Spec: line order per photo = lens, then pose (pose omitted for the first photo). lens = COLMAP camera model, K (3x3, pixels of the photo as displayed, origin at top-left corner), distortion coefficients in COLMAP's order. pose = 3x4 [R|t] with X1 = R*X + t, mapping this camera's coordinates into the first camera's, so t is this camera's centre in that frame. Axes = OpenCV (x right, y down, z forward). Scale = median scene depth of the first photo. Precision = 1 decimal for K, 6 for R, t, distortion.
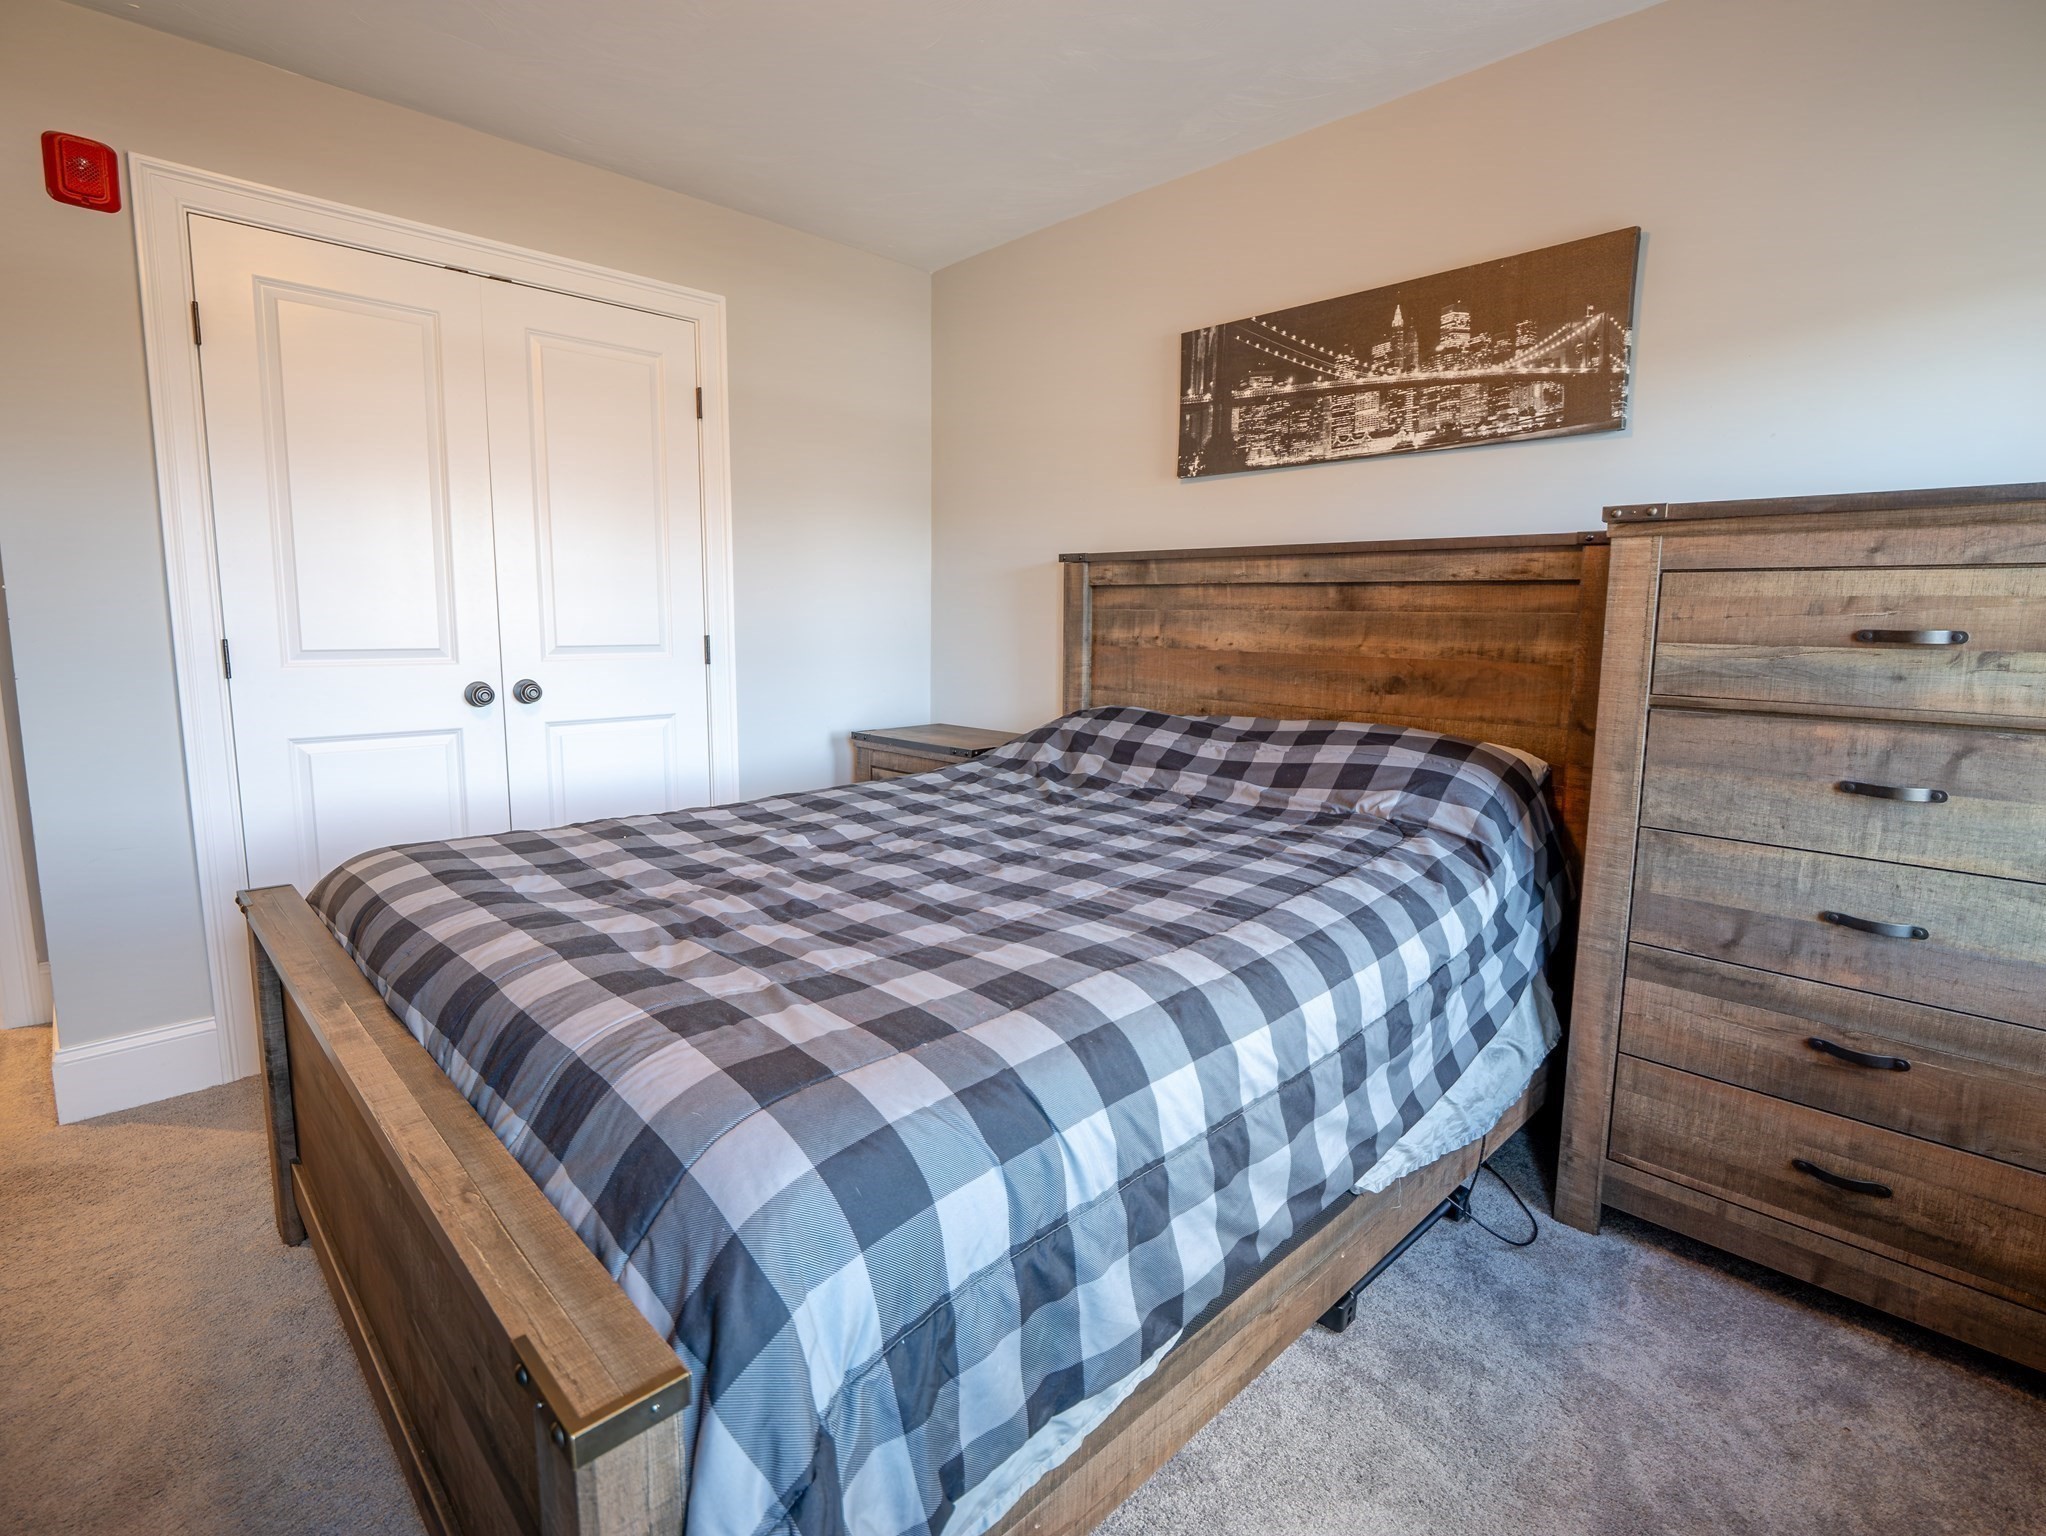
lens RADIAL K [[967.8, 0, 1025.8], [0, 967.8, 762.1], [0, 0, 1]] dist [-0.018007, 0.001479]
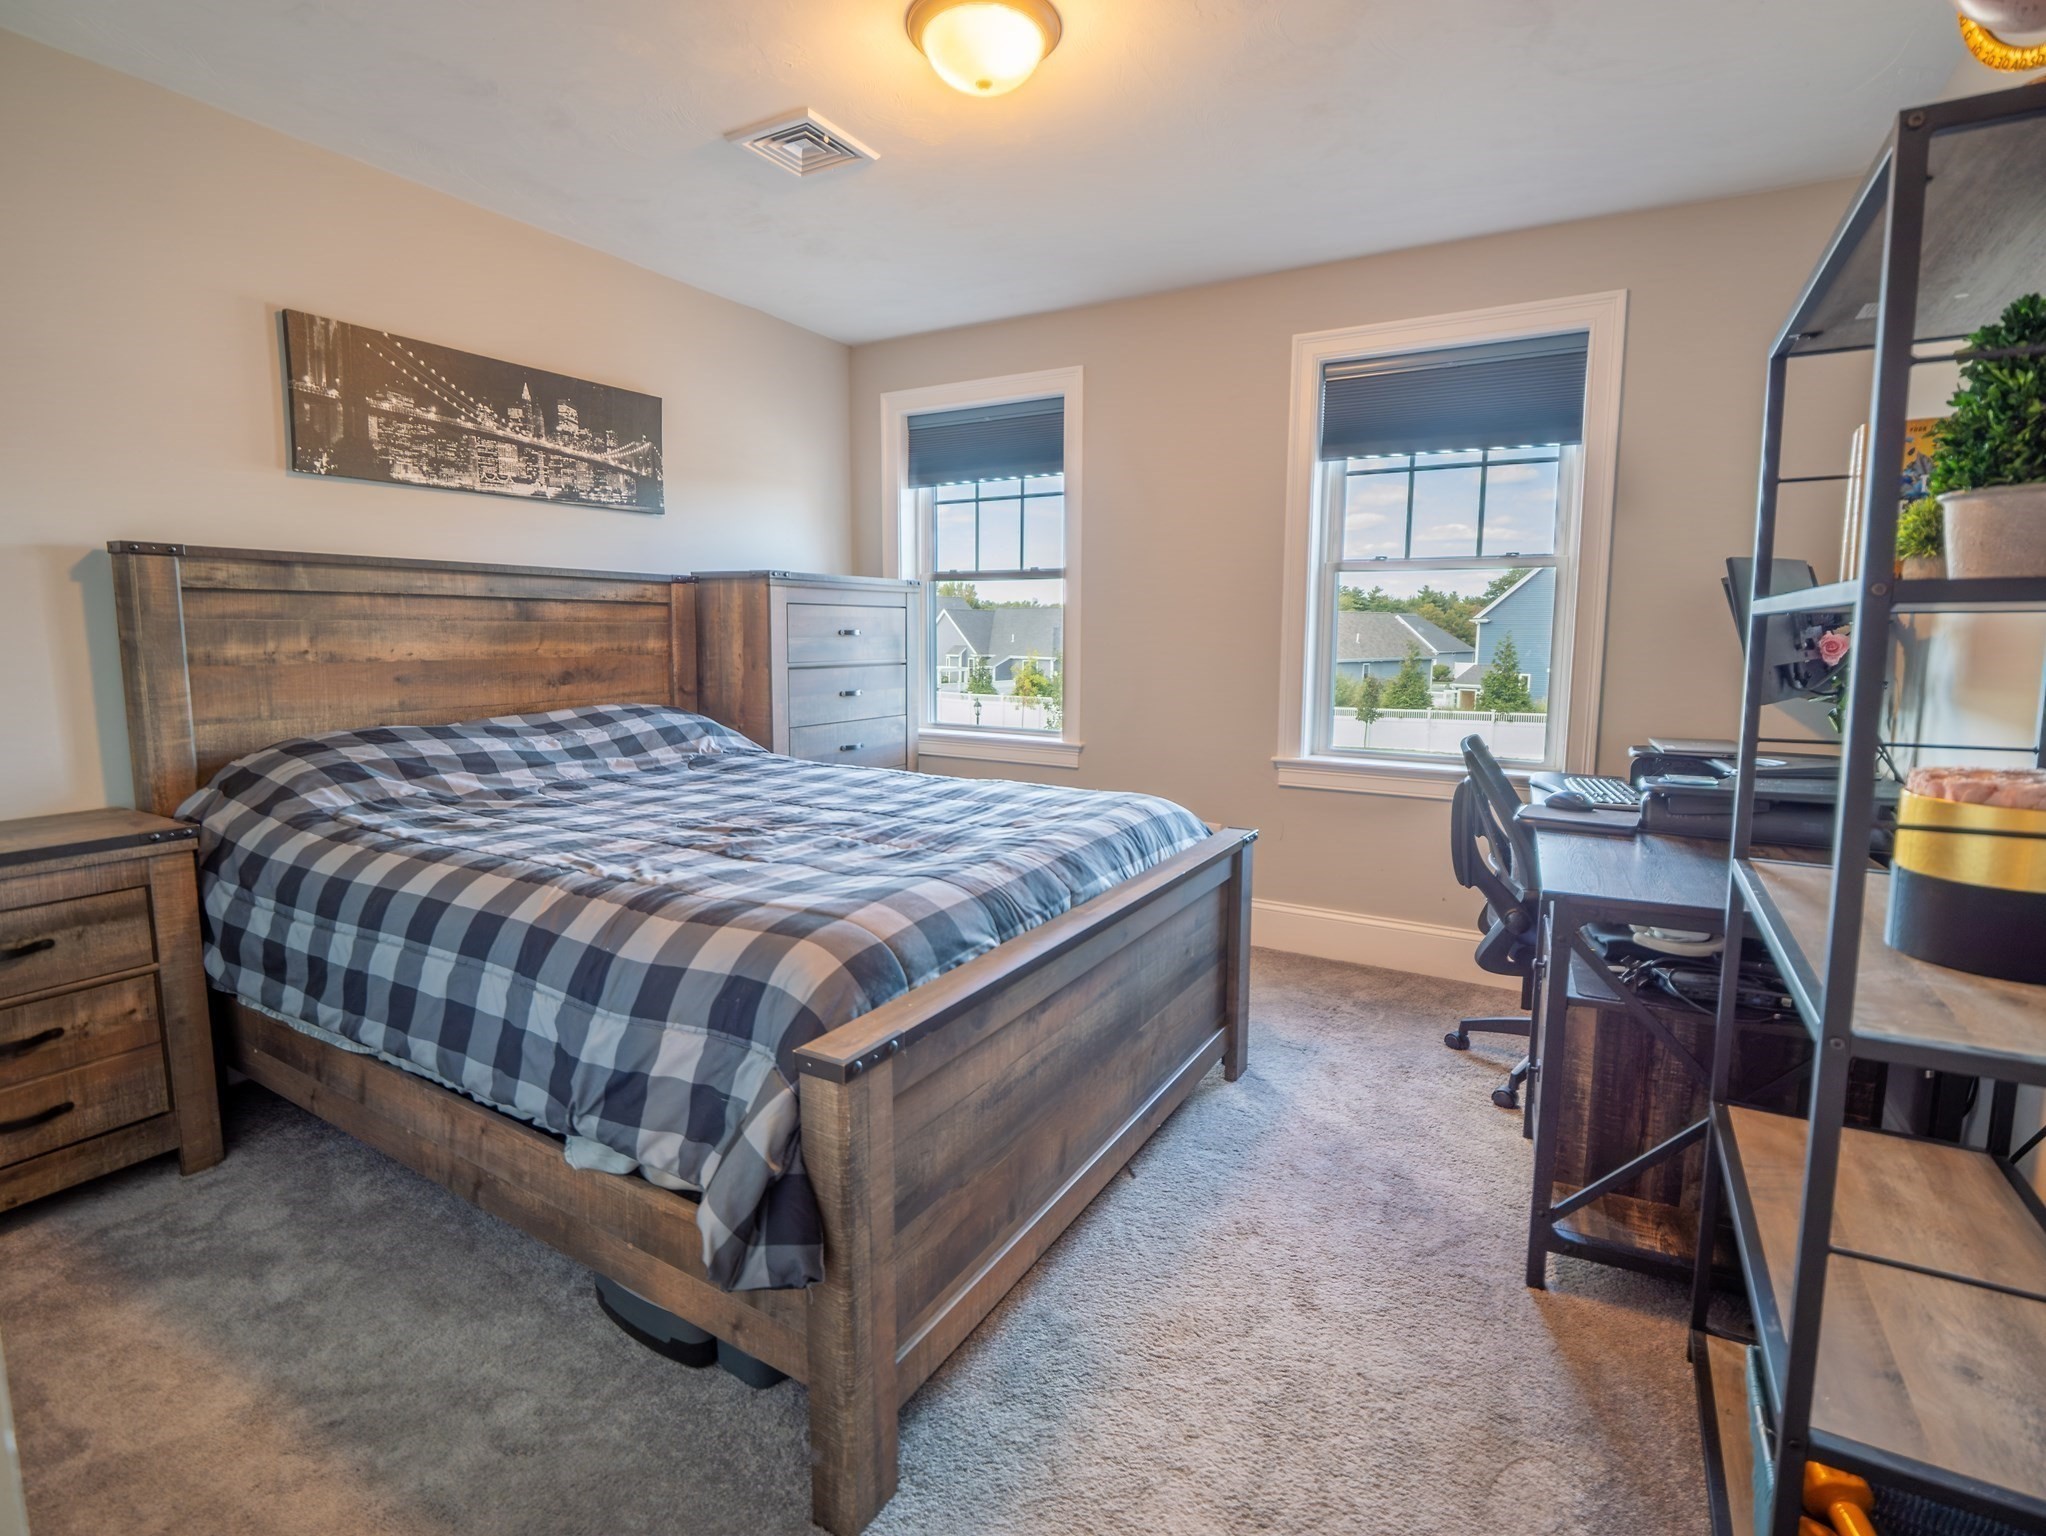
lens RADIAL K [[967.8, 0, 1024.7], [0, 967.8, 753.7], [0, 0, 1]] dist [-0.018007, 0.001479]
pose [[-0.249879, -0.142028, 0.957804, -0.980471], [0.132091, 0.974936, 0.179029, -0.123018], [-0.959225, 0.171253, -0.224855, 0.668580]]
